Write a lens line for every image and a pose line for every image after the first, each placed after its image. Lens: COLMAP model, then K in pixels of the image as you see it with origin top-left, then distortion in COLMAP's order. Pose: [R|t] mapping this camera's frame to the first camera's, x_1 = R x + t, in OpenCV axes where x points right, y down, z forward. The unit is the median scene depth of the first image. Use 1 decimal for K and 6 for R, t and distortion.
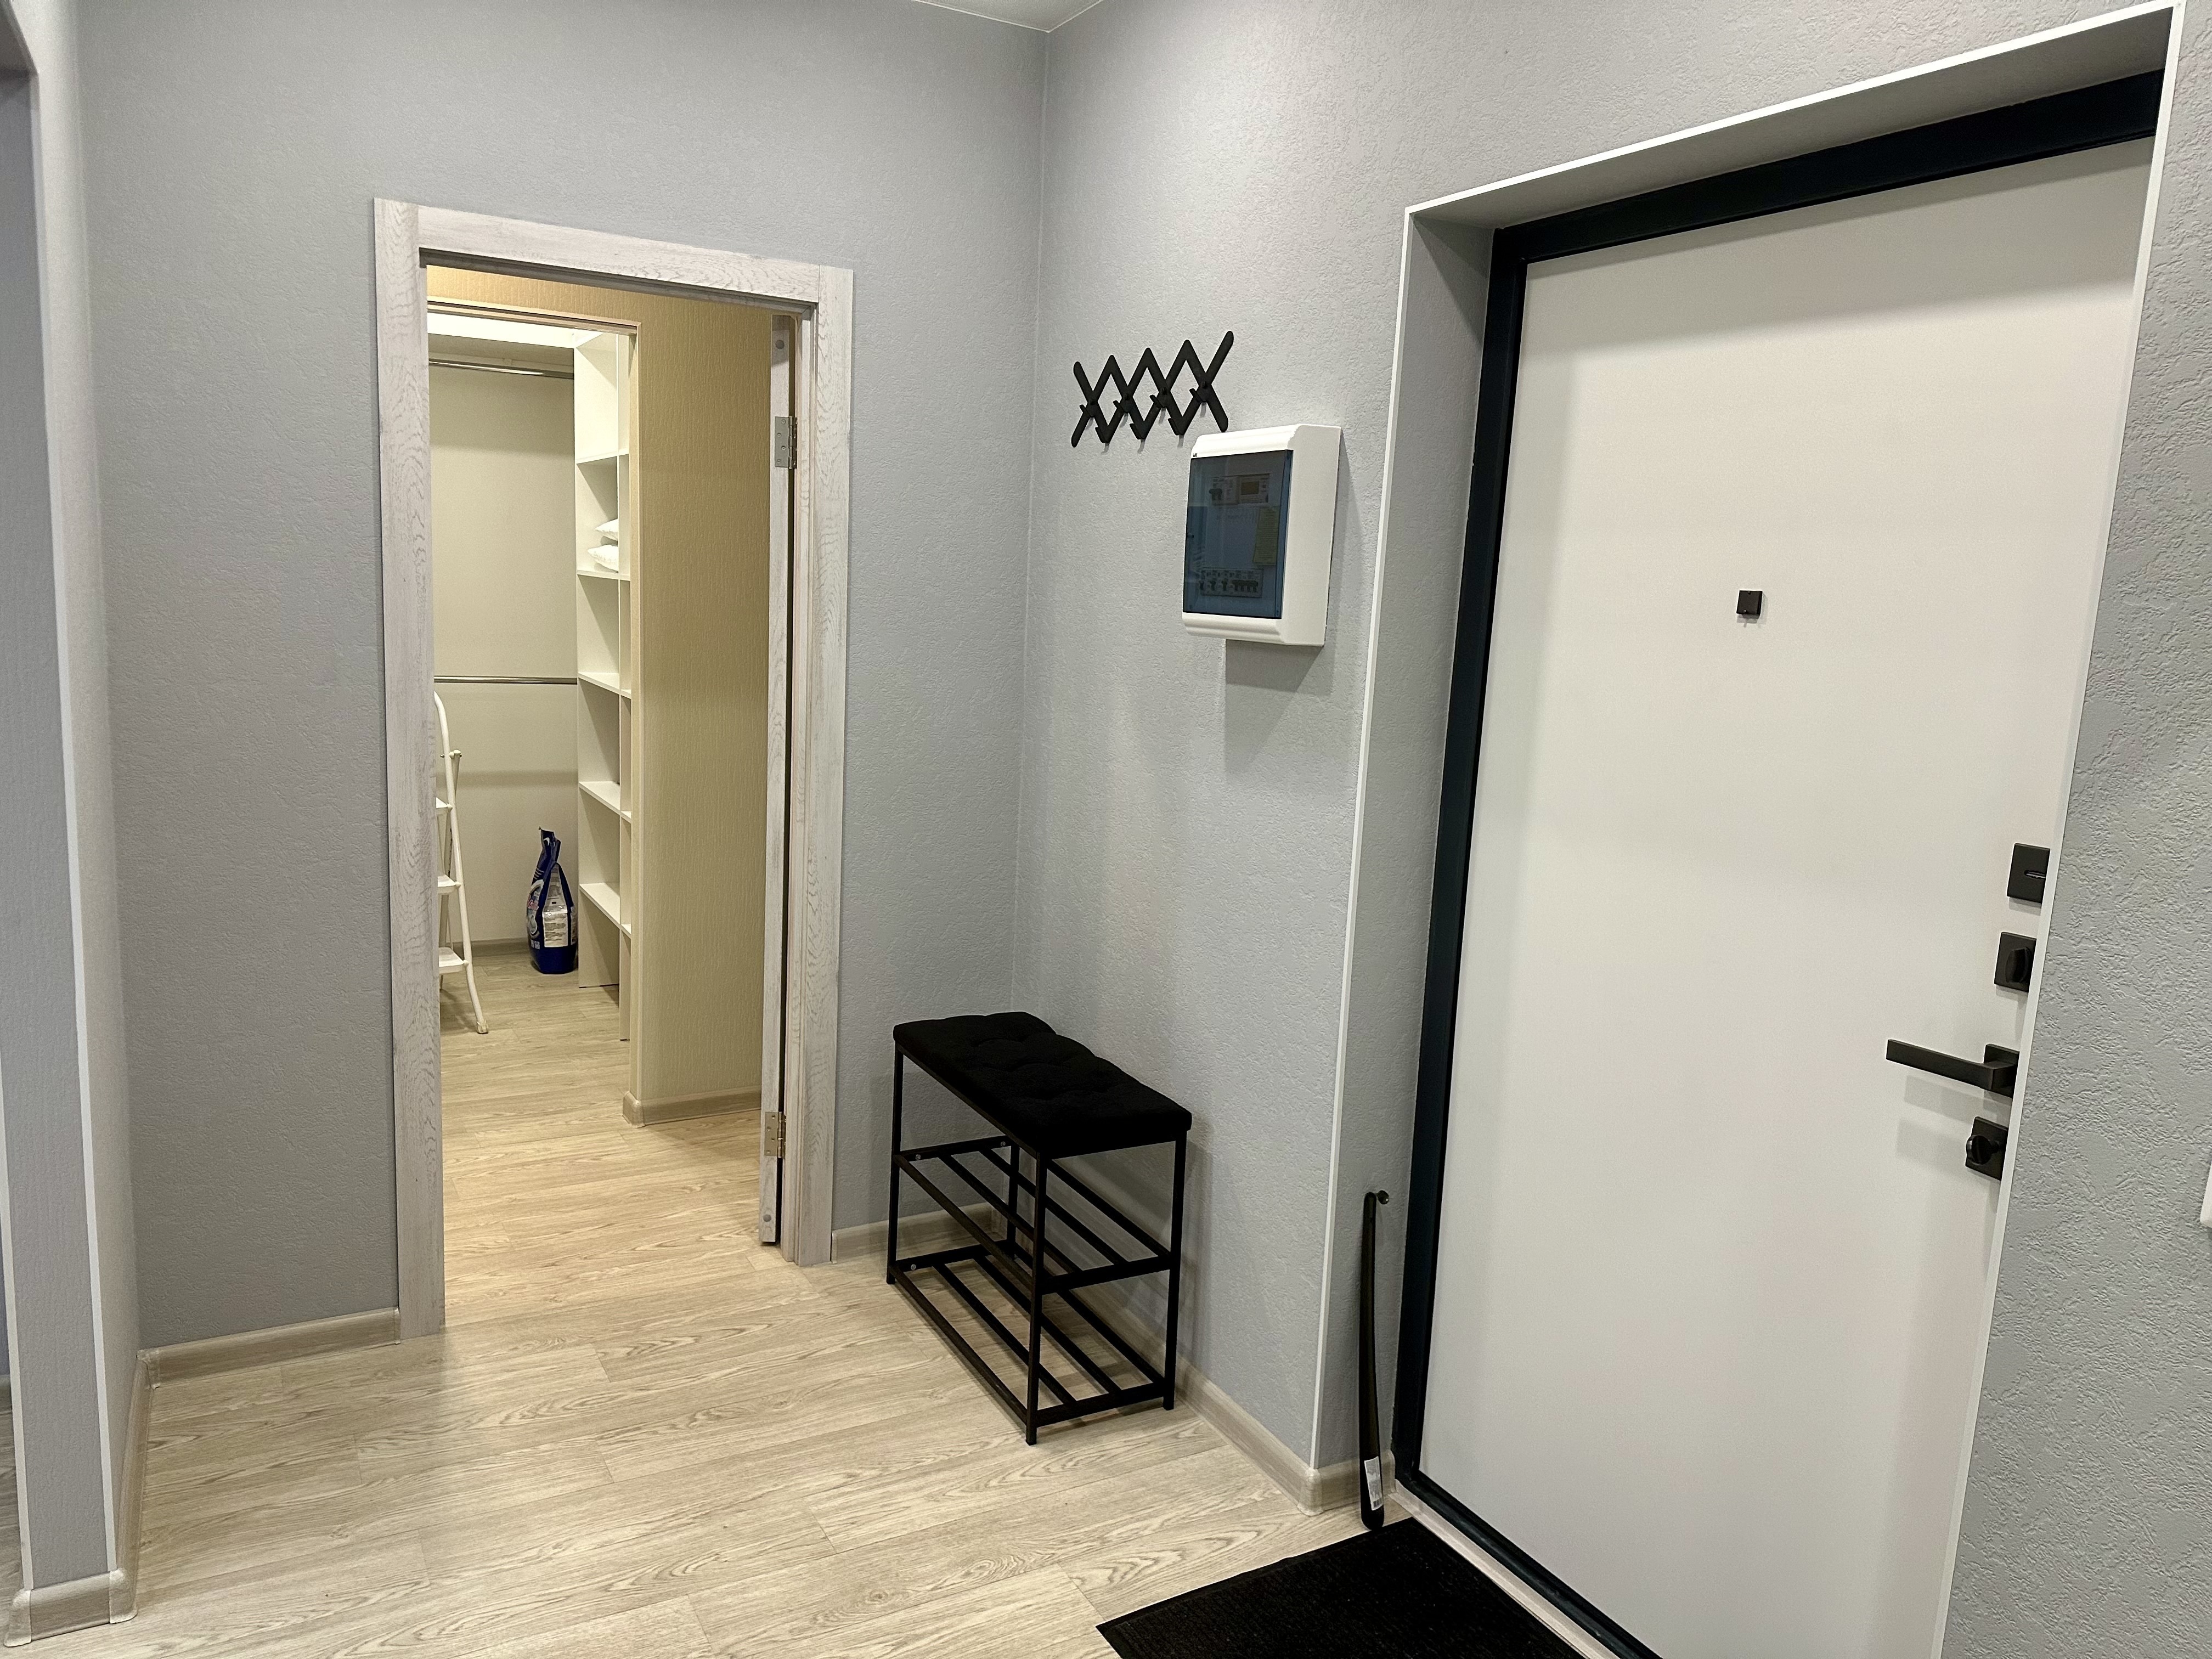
lens RADIAL K [[1573.7, 0, 1099.1], [0, 1573.7, 842.7], [0, 0, 1]] dist [0.060532, -0.050689]
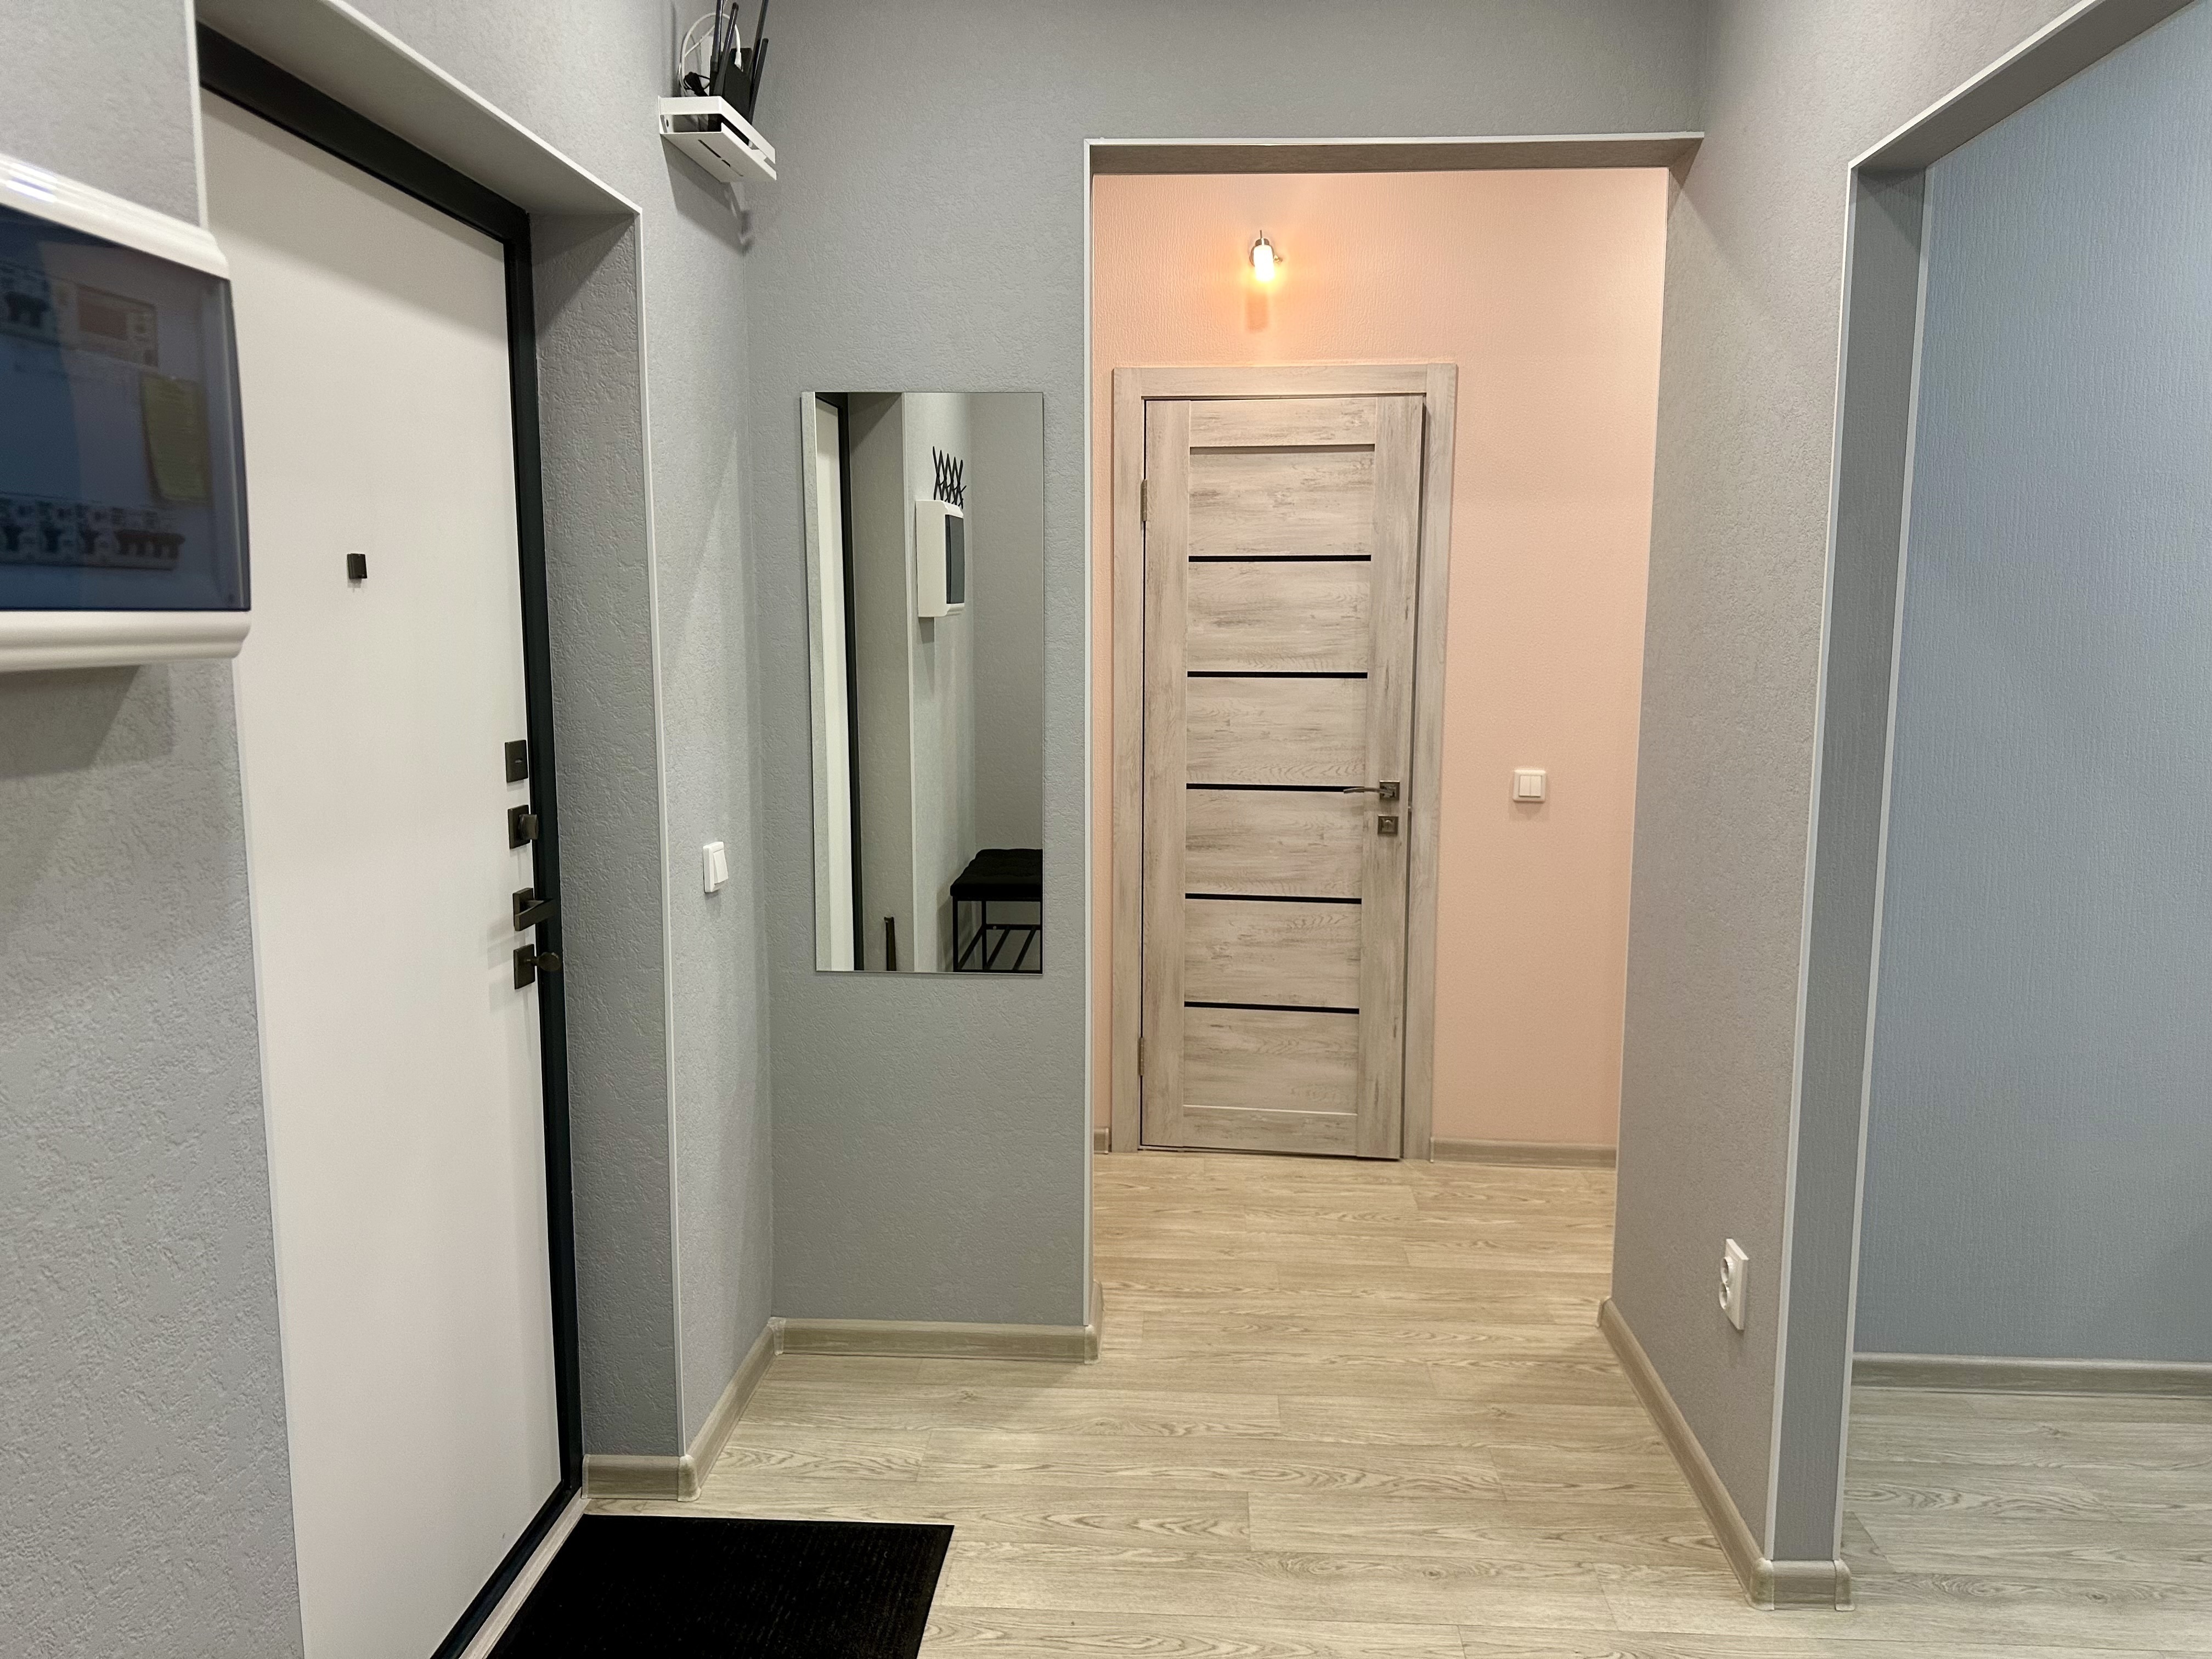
lens RADIAL K [[1573.7, 0, 1111.3], [0, 1573.7, 814.5], [0, 0, 1]] dist [0.060532, -0.050689]
pose [[-0.851429, -0.109956, 0.512813, -0.382465], [0.050451, 0.956071, 0.288762, -0.204685], [-0.522037, 0.271732, -0.808479, 1.233075]]
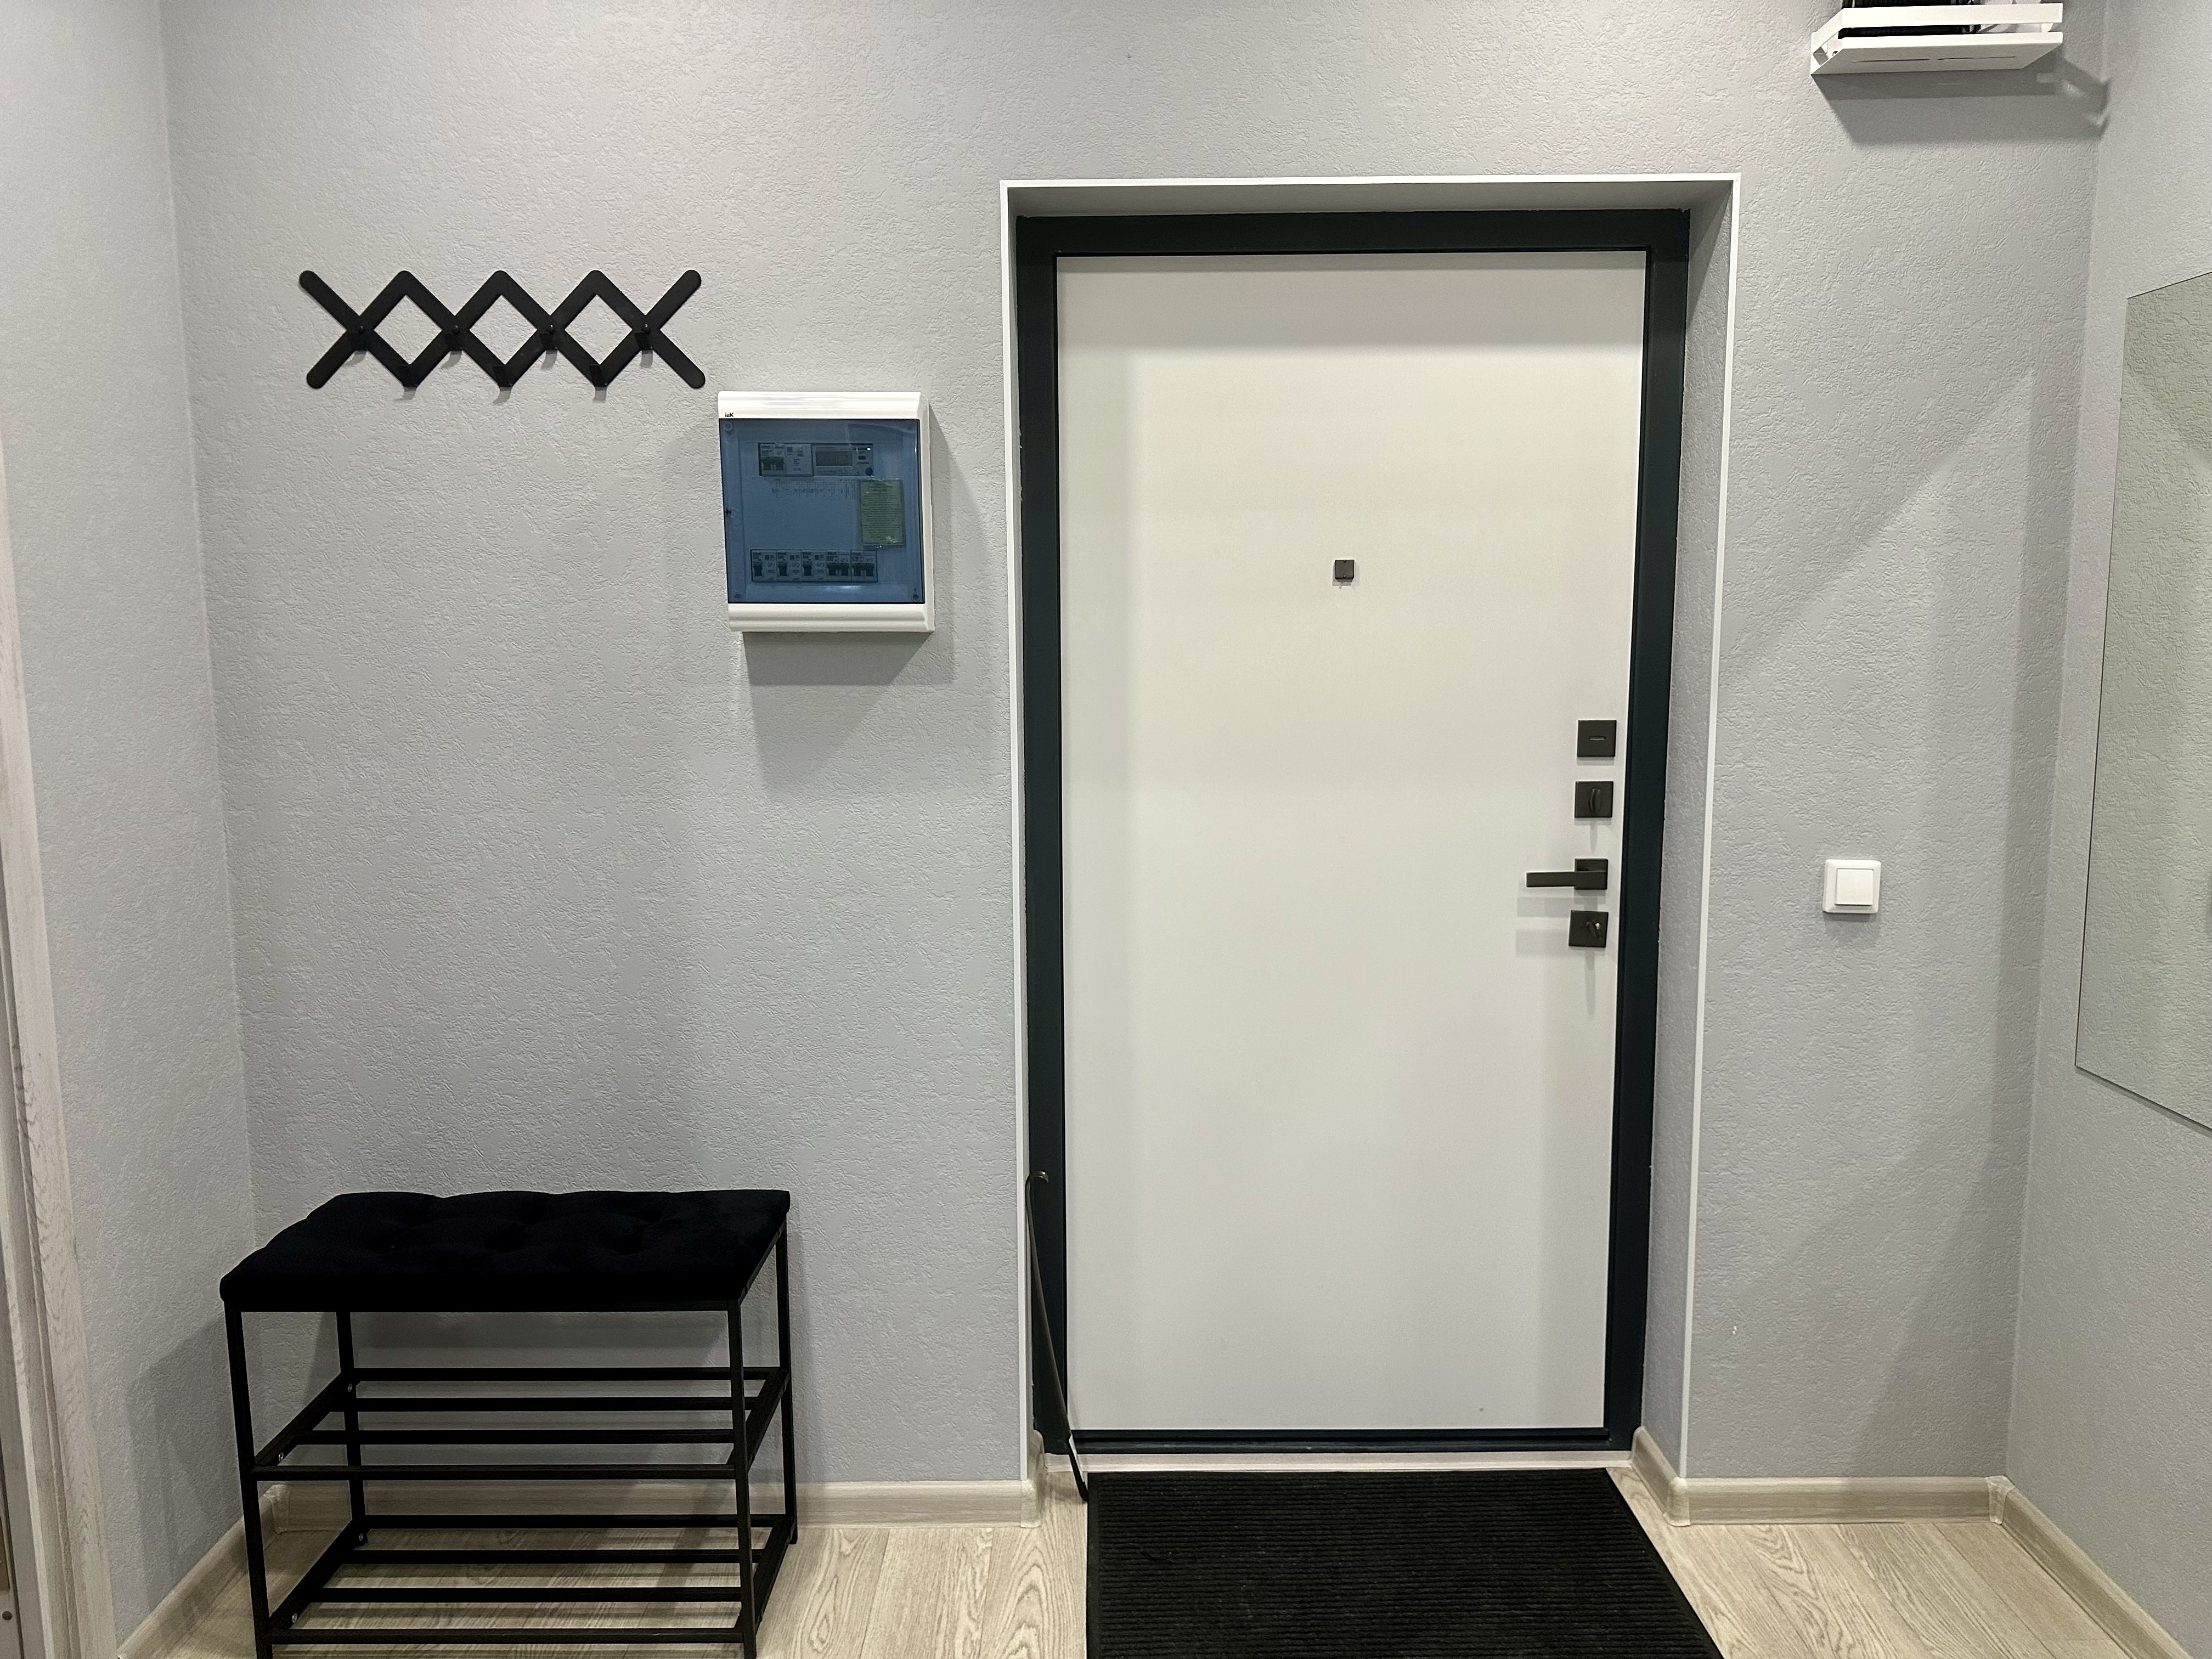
lens RADIAL K [[1573.7, 0, 1120.0], [0, 1573.7, 837.5], [0, 0, 1]] dist [0.060532, -0.050689]
pose [[0.475812, -0.165240, 0.863886, -0.620293], [0.173070, 0.980581, 0.092237, -0.069679], [-0.862351, 0.105625, 0.495171, 0.439642]]
